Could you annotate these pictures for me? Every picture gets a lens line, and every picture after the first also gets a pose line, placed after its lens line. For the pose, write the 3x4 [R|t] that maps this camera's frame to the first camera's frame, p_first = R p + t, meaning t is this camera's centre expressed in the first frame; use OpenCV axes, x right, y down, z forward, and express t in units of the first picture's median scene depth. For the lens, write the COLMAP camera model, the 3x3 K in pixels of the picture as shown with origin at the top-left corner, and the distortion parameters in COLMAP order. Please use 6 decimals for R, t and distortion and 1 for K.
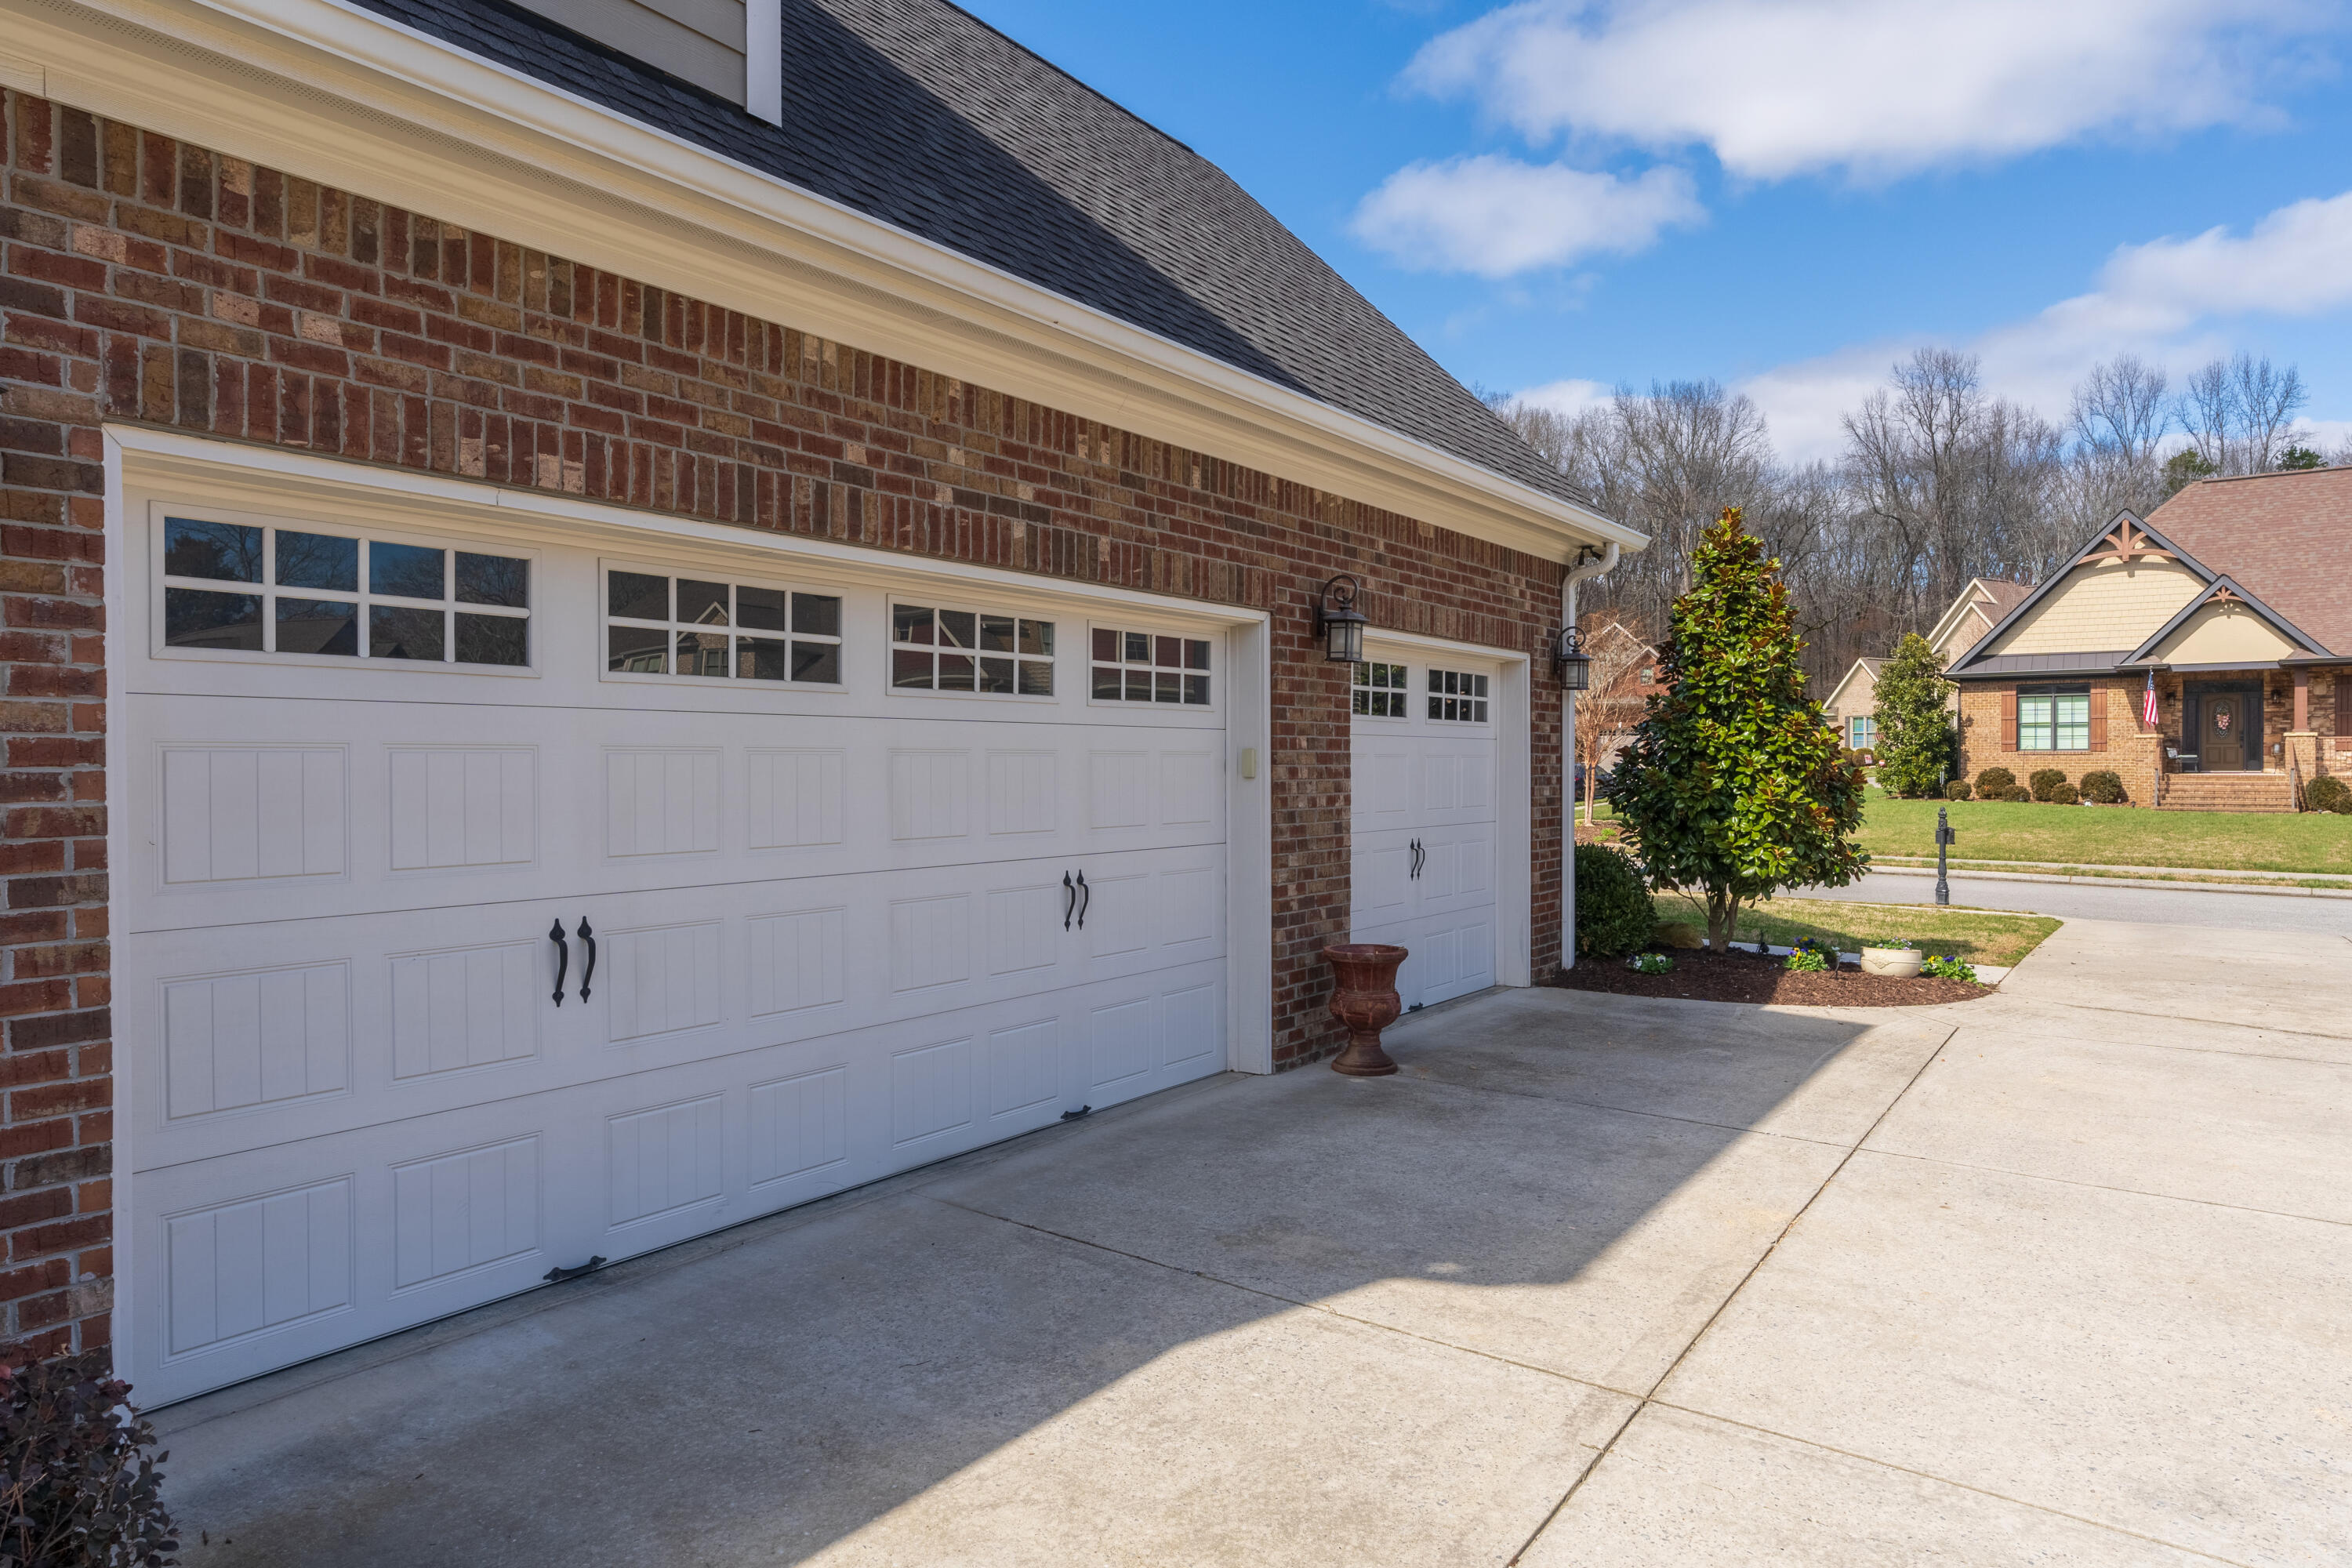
lens RADIAL K [[1416.6, 0, 1177.3], [0, 1416.6, 722.5], [0, 0, 1]] dist [-0.075741, 0.000035]
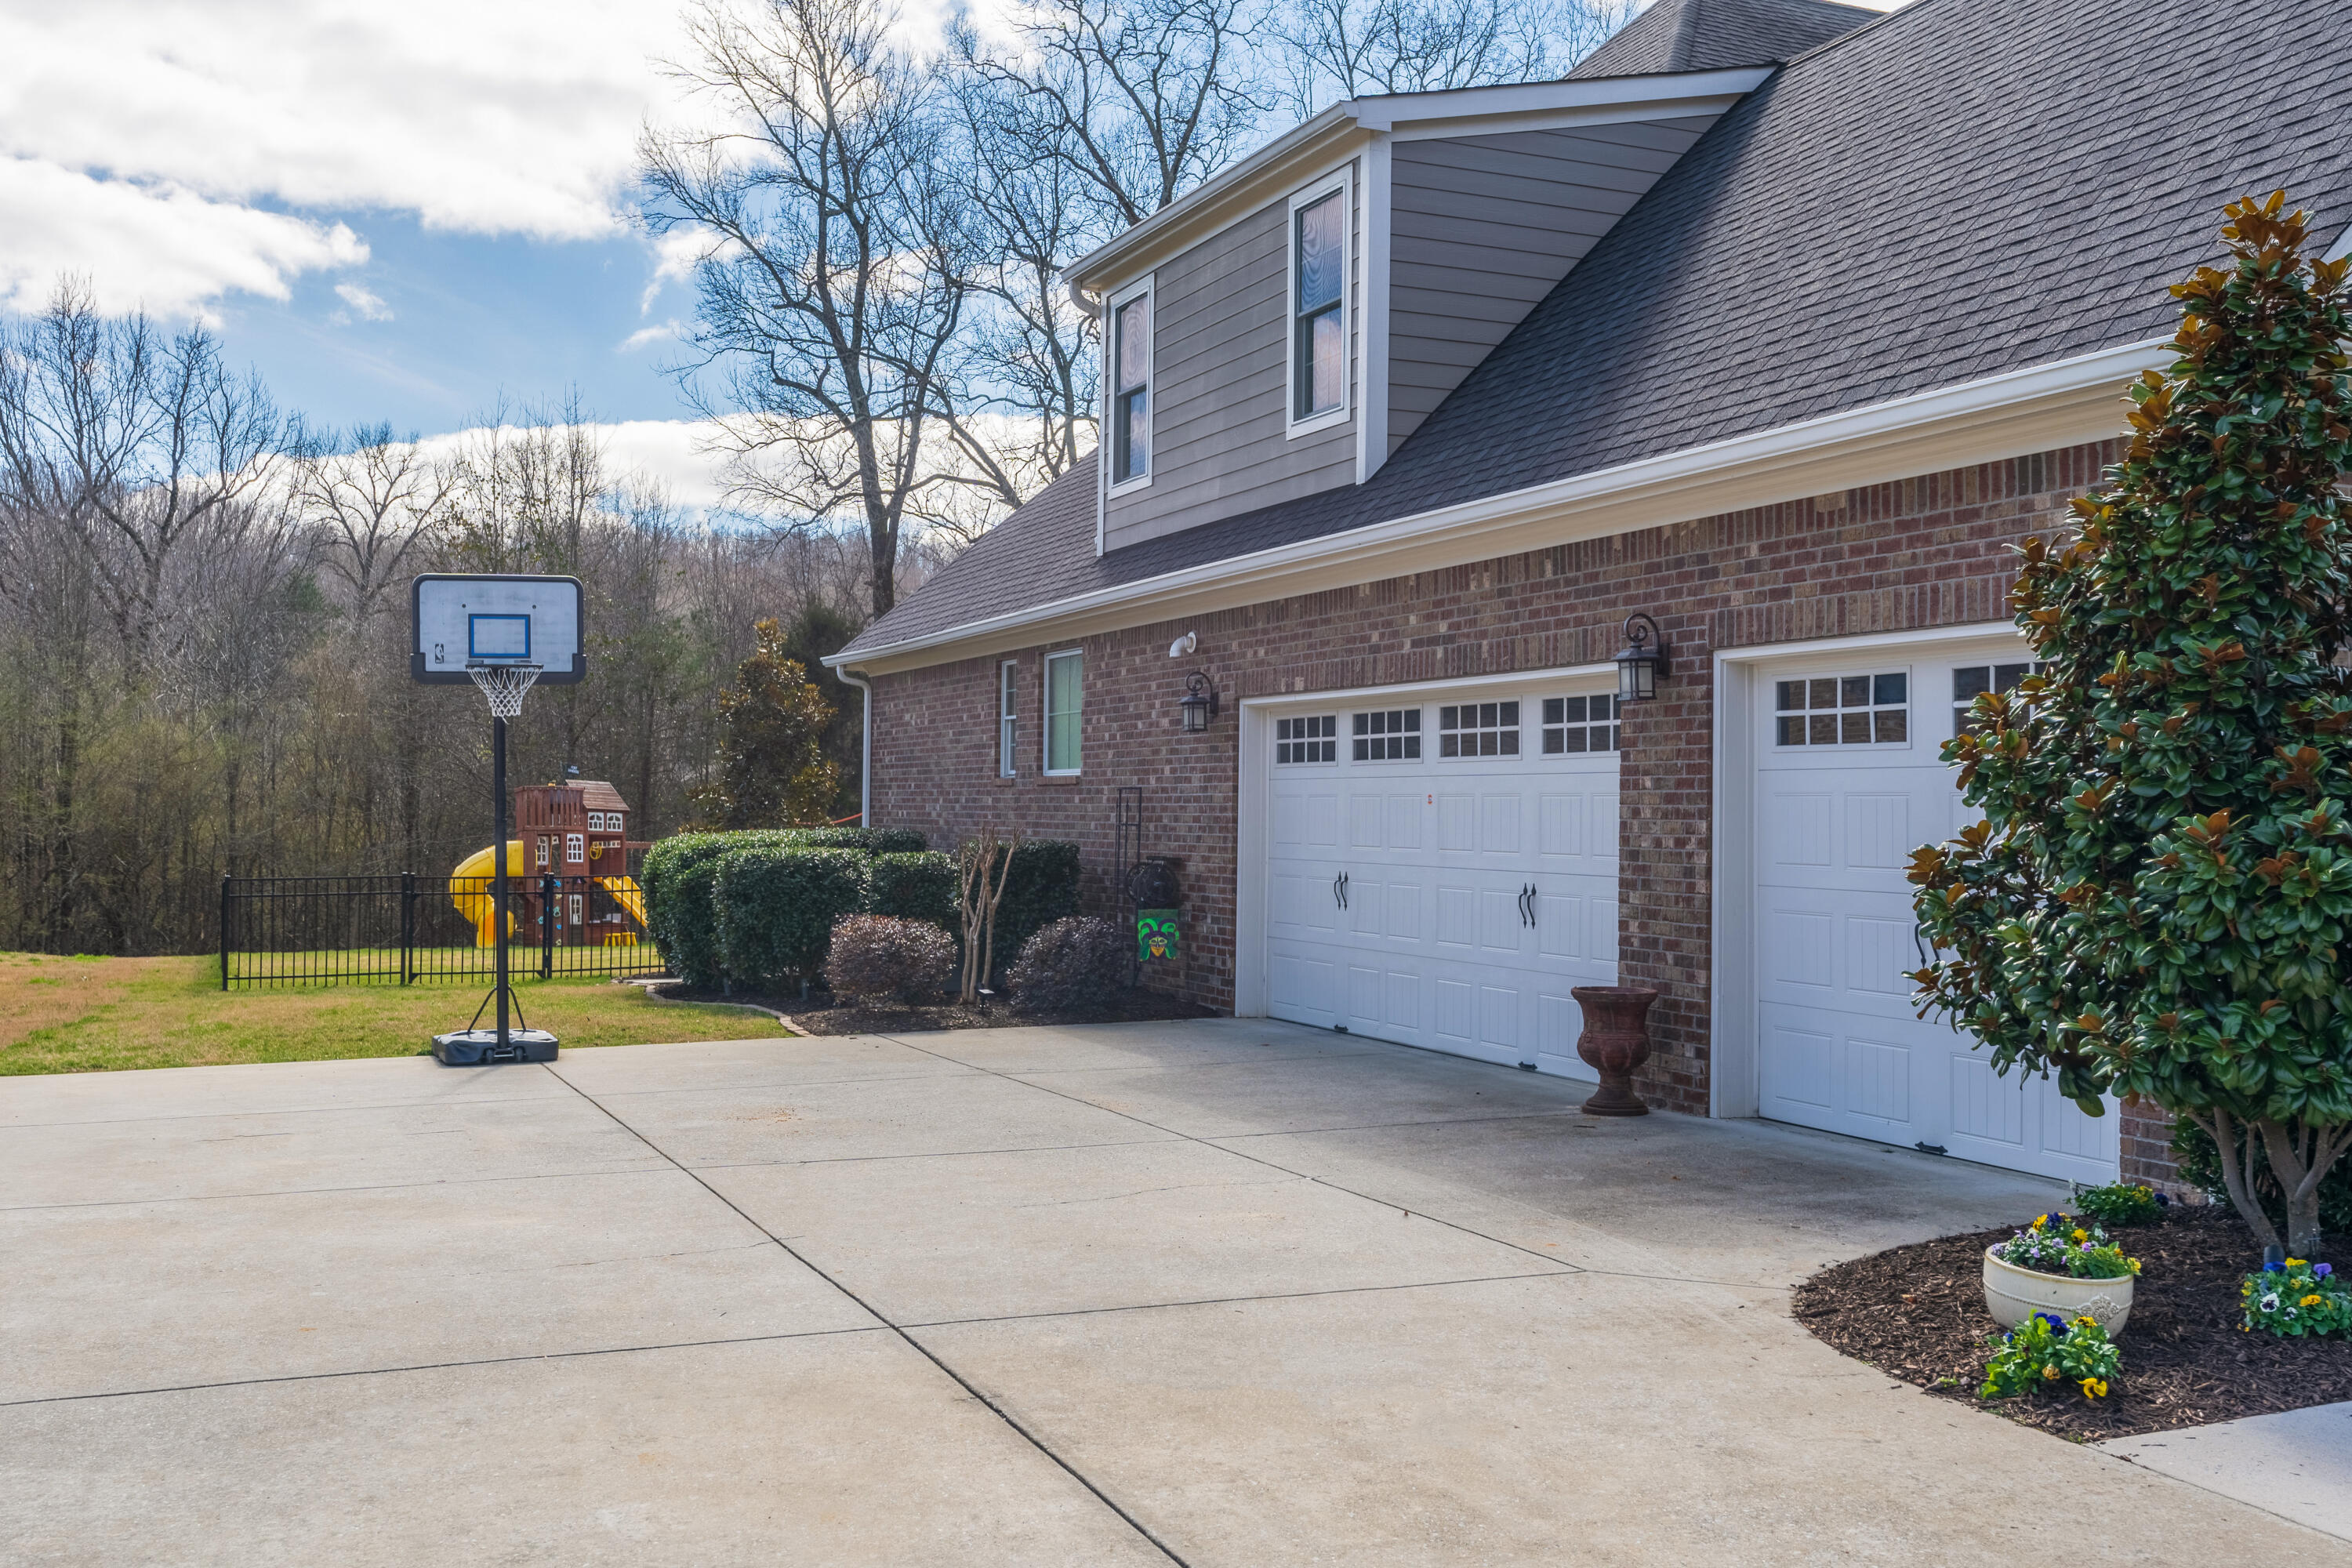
lens RADIAL K [[2259.7, 0, 1176.0], [0, 2259.7, 784.0], [0, 0, 1]] dist [-0.000184, -0.000459]
pose [[-0.525941, -0.037954, -0.849674, 1.676176], [-0.014608, 0.999260, -0.035594, 0.079242], [0.850396, -0.006309, -0.526106, 1.602103]]
